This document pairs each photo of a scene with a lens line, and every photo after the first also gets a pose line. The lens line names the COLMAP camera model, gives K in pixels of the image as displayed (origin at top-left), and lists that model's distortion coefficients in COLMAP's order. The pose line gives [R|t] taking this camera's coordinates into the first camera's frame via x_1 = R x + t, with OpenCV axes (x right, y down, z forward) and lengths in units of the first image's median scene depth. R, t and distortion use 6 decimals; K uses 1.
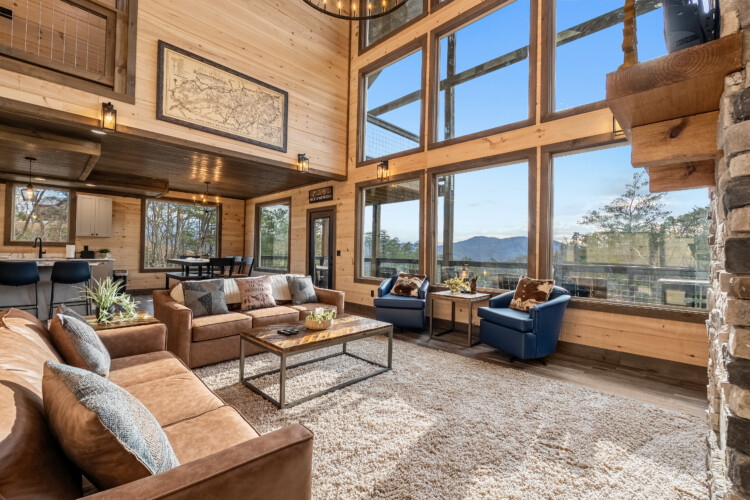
lens RADIAL K [[328.5, 0, 379.8], [0, 328.5, 248.0], [0, 0, 1]] dist [-0.001514, -0.000200]
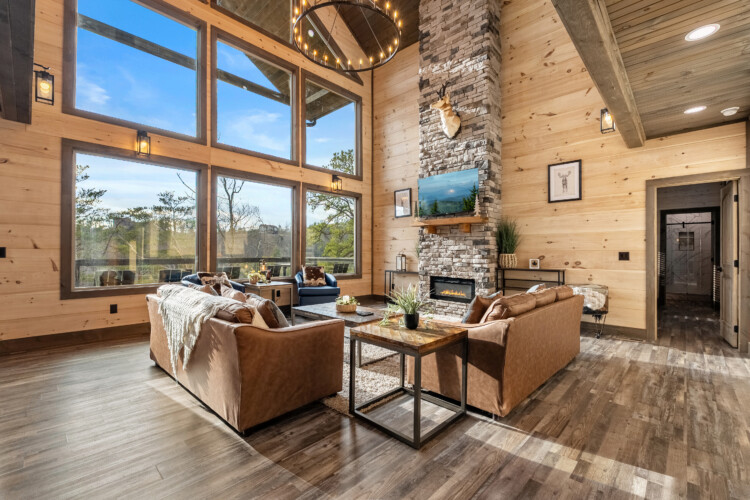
lens RADIAL K [[328.5, 0, 374.3], [0, 328.5, 248.4], [0, 0, 1]] dist [-0.001514, -0.000200]
pose [[-0.010927, -0.006675, 0.999918, -1.015555], [-0.019331, 0.999792, 0.006463, -0.009410], [-0.999753, -0.019259, -0.011054, 0.623630]]
